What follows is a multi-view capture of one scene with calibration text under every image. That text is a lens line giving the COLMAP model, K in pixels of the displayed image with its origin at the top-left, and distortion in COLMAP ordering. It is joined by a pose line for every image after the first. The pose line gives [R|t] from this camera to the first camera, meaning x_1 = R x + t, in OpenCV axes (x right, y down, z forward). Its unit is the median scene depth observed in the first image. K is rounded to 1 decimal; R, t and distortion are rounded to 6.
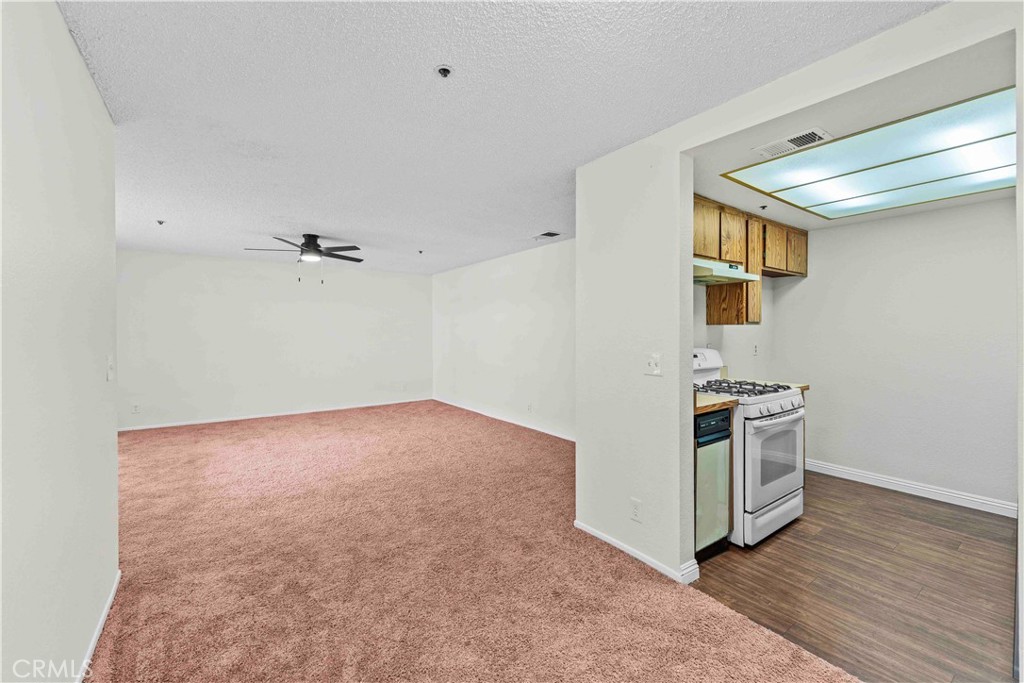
lens RADIAL K [[418.6, 0, 513.1], [0, 418.6, 331.7], [0, 0, 1]] dist [-0.001211, -0.000073]
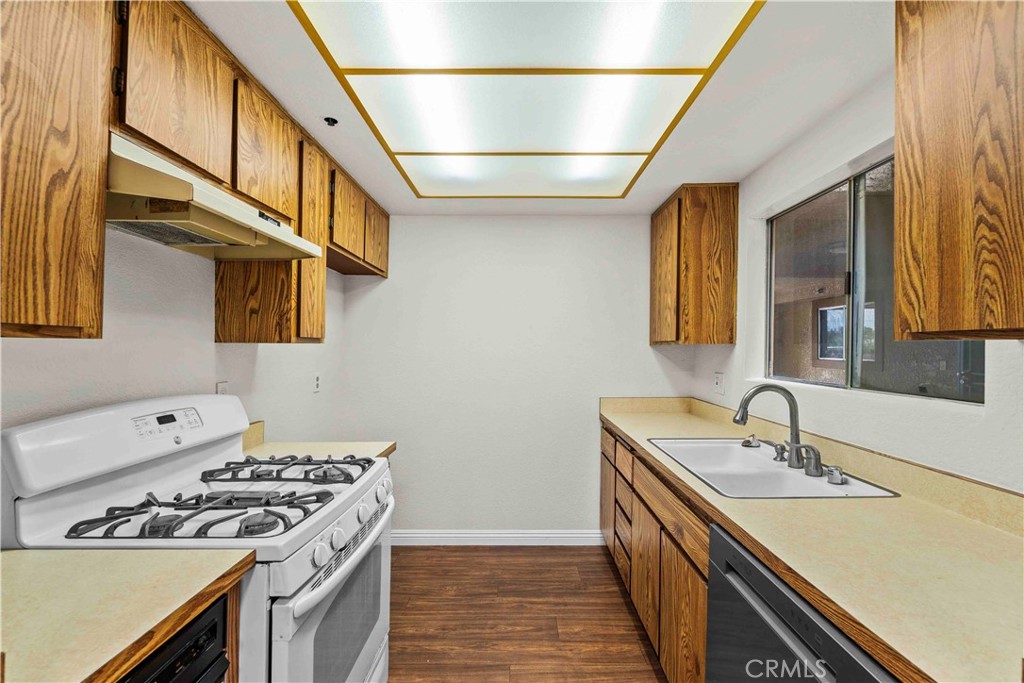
lens RADIAL K [[418.6, 0, 513.1], [0, 418.6, 331.7], [0, 0, 1]] dist [-0.001211, -0.000073]
pose [[0.585733, 0.034768, 0.809758, 0.295848], [0.003260, 0.998970, -0.045250, -0.006501], [-0.810498, 0.029144, 0.585016, 0.481680]]
